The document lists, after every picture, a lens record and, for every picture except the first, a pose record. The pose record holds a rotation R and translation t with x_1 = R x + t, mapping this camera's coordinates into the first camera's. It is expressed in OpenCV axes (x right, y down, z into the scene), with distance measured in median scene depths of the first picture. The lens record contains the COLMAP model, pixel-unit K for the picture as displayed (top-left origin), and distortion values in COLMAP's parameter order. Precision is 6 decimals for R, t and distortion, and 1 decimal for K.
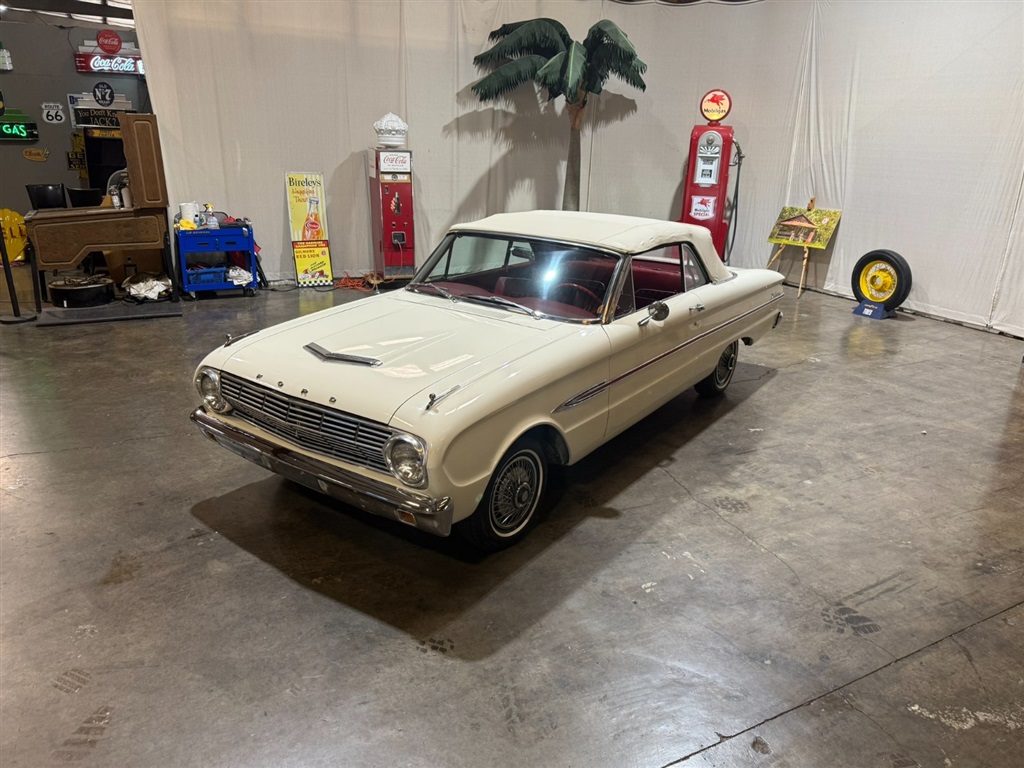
lens RADIAL K [[715.8, 0, 509.4], [0, 715.8, 382.9], [0, 0, 1]] dist [0.069968, -0.085678]
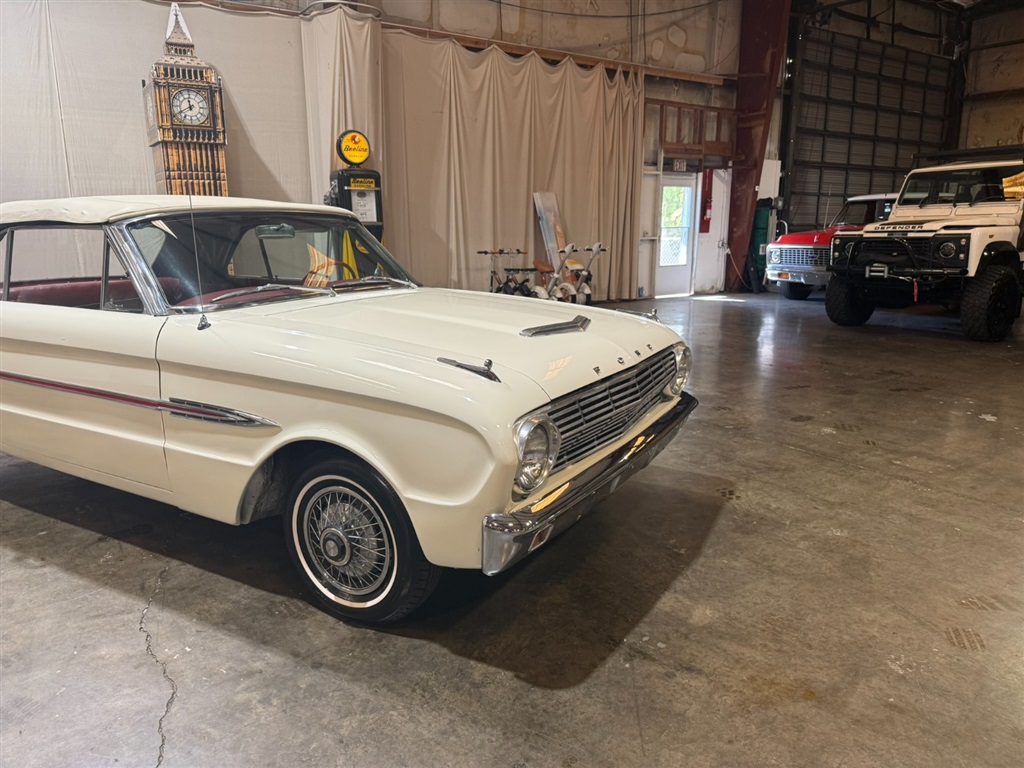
lens RADIAL K [[728.4, 0, 513.1], [0, 728.4, 387.6], [0, 0, 1]] dist [0.022262, -0.031765]
pose [[-0.105359, -0.242836, 0.964329, -0.519658], [0.326736, 0.907435, 0.264207, -0.104177], [-0.939225, 0.342917, -0.016263, 0.561418]]
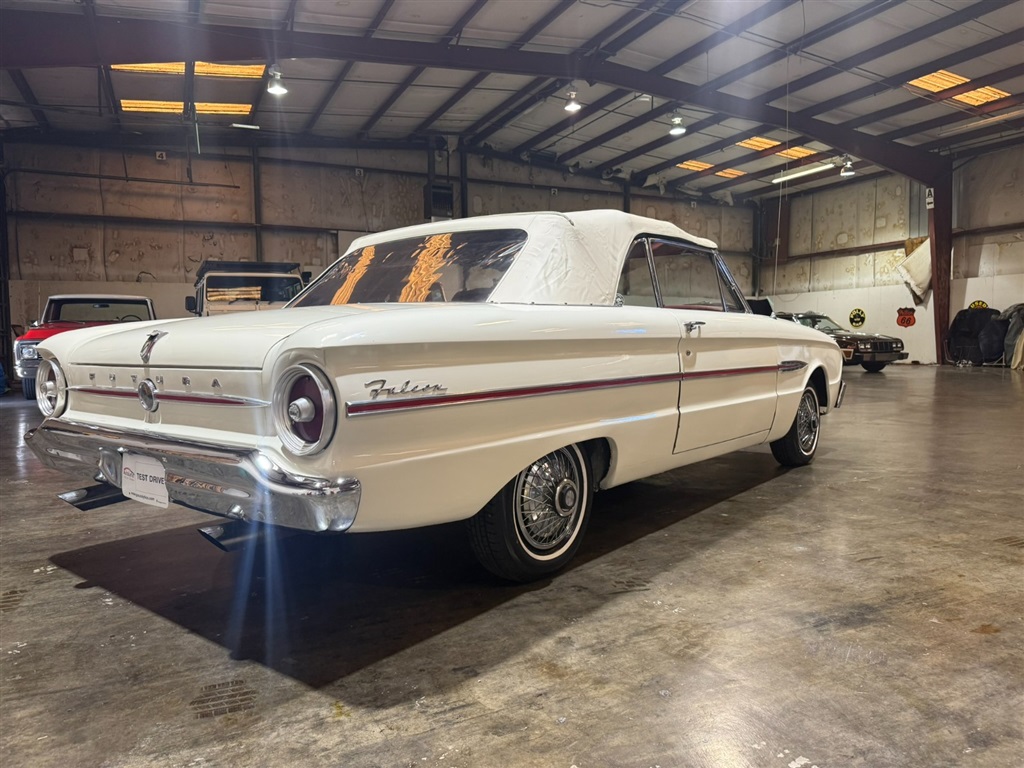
lens RADIAL K [[723.0, 0, 516.4], [0, 723.0, 381.0], [0, 0, 1]] dist [0.028930, -0.035426]
pose [[-0.999214, -0.018135, 0.035258, 0.073522], [-0.003466, 0.925815, 0.377961, -0.274187], [-0.039497, 0.377542, -0.925150, 1.313623]]
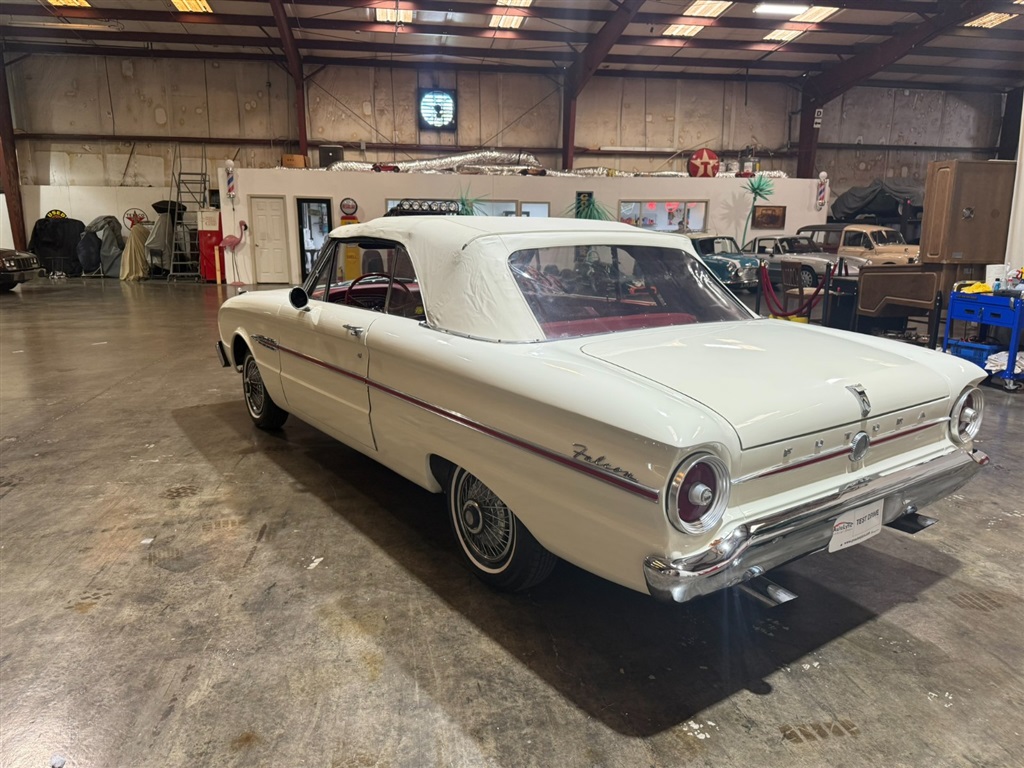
lens RADIAL K [[726.2, 0, 513.1], [0, 726.2, 385.2], [0, 0, 1]] dist [0.019427, -0.027959]
pose [[-0.308165, 0.166924, -0.936574, 0.625754], [-0.325819, 0.906428, 0.268757, -0.209042], [0.893799, 0.387975, -0.224942, 0.936190]]
